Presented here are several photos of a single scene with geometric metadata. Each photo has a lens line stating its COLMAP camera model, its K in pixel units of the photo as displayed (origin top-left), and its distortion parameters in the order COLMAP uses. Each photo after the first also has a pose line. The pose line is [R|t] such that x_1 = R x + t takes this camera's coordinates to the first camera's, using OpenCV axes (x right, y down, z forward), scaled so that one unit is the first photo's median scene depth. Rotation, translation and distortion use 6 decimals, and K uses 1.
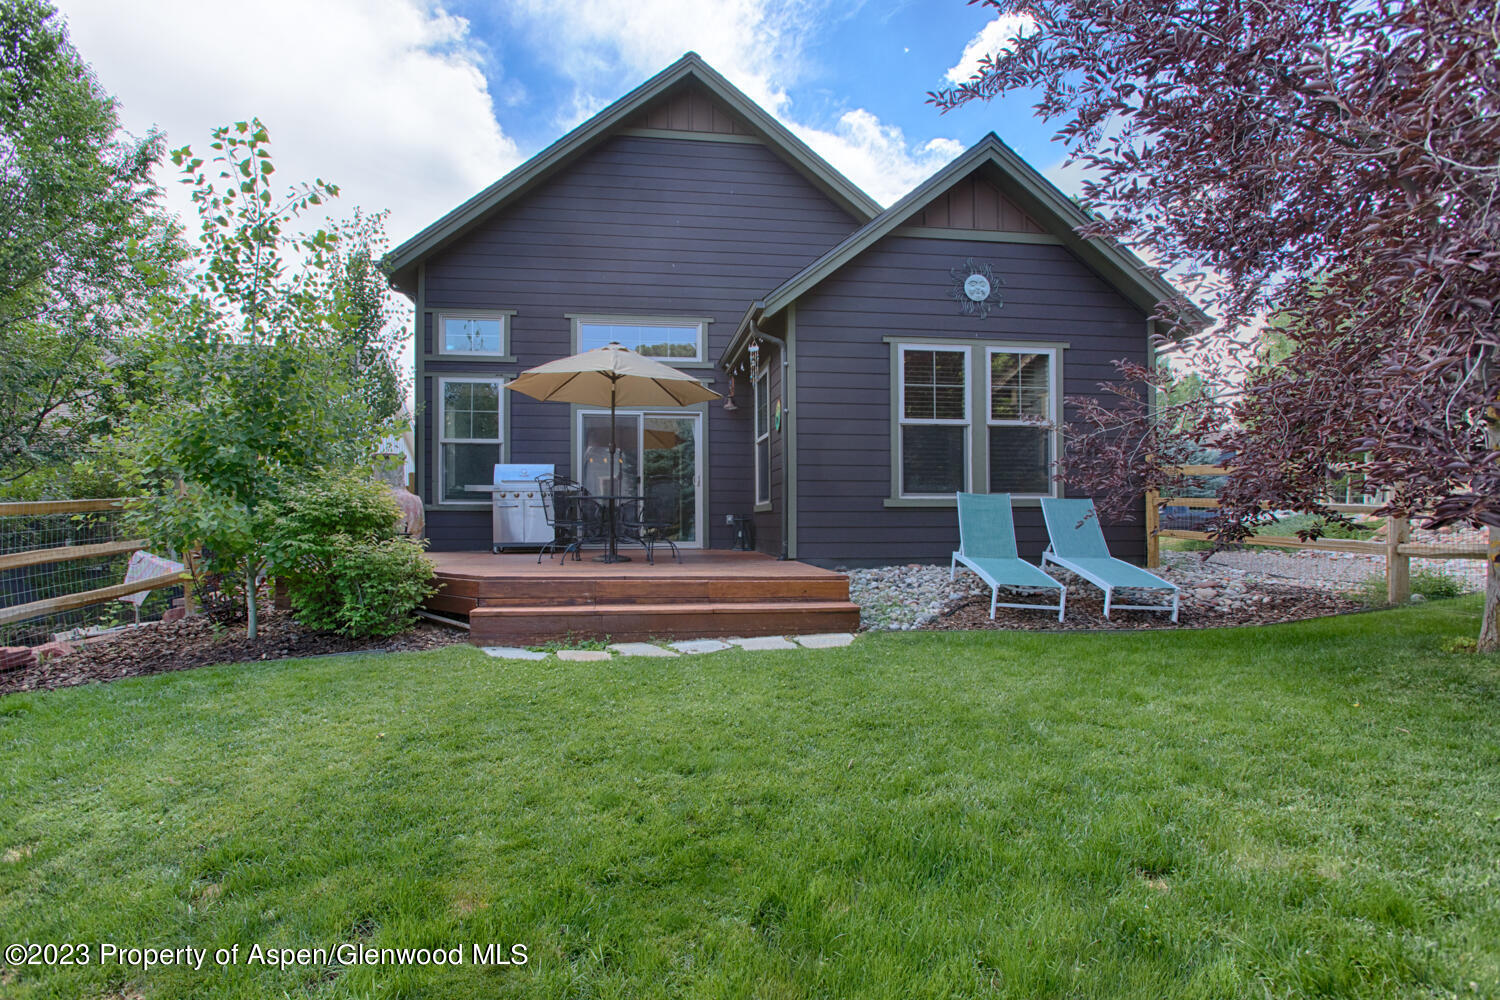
lens RADIAL K [[680.9, 0, 749.9], [0, 680.9, 496.2], [0, 0, 1]] dist [-0.015886, 0.016761]
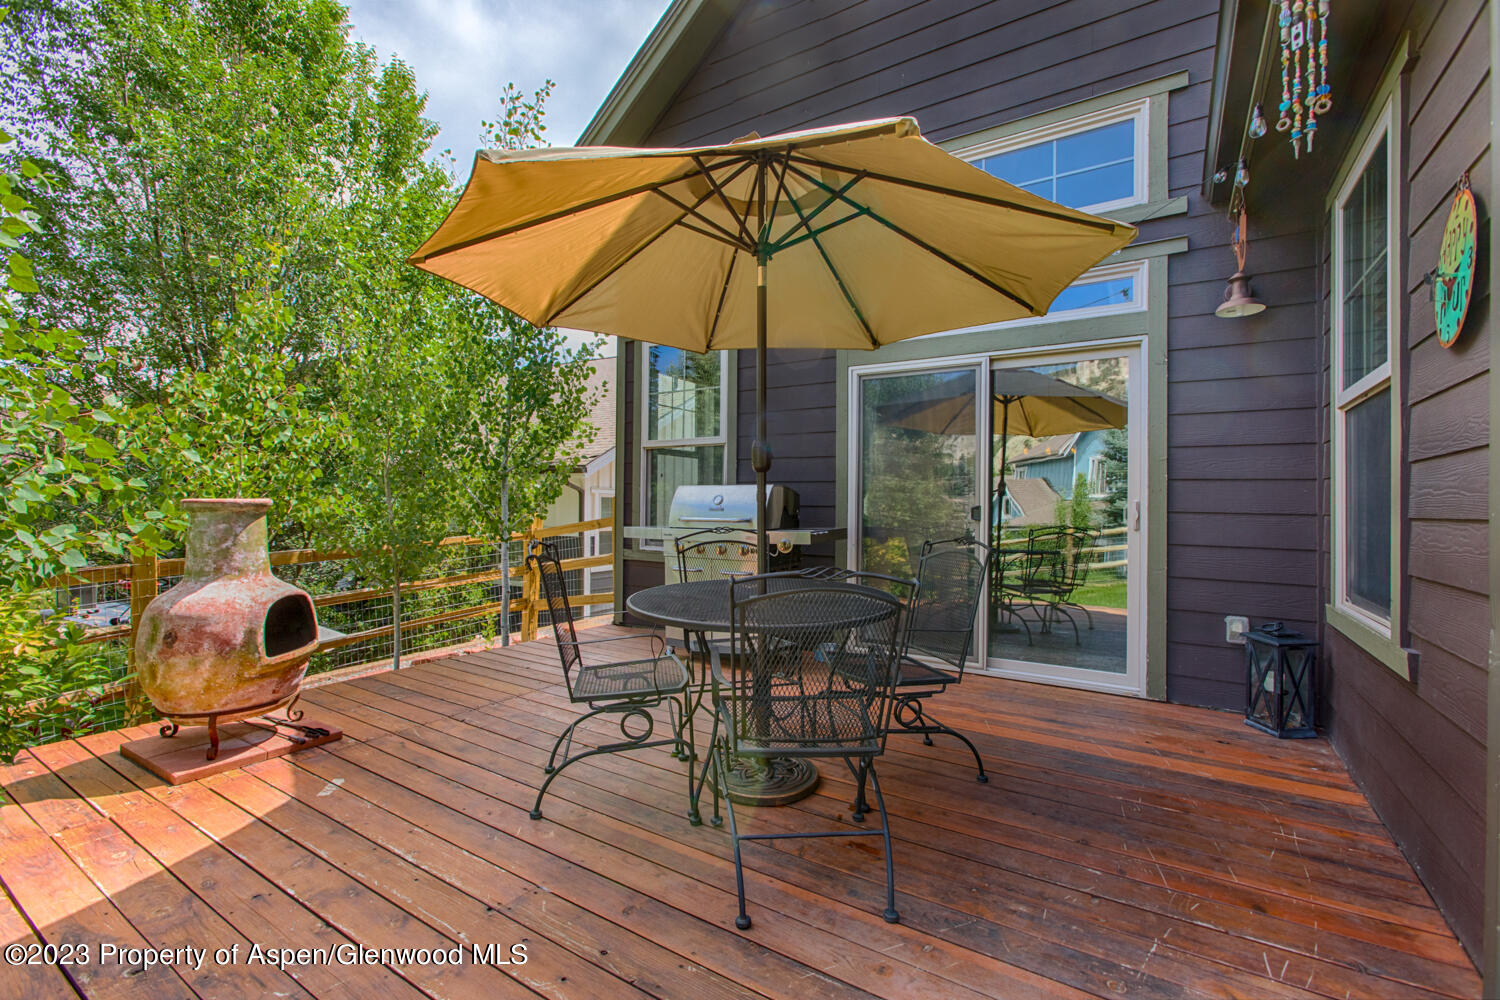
lens RADIAL K [[680.9, 0, 749.9], [0, 680.9, 496.2], [0, 0, 1]] dist [-0.015886, 0.016761]
pose [[0.758143, 0.004891, -0.652069, 0.008209], [0.012930, 0.999663, 0.022531, -0.047554], [0.651960, -0.025513, 0.757824, 0.589279]]
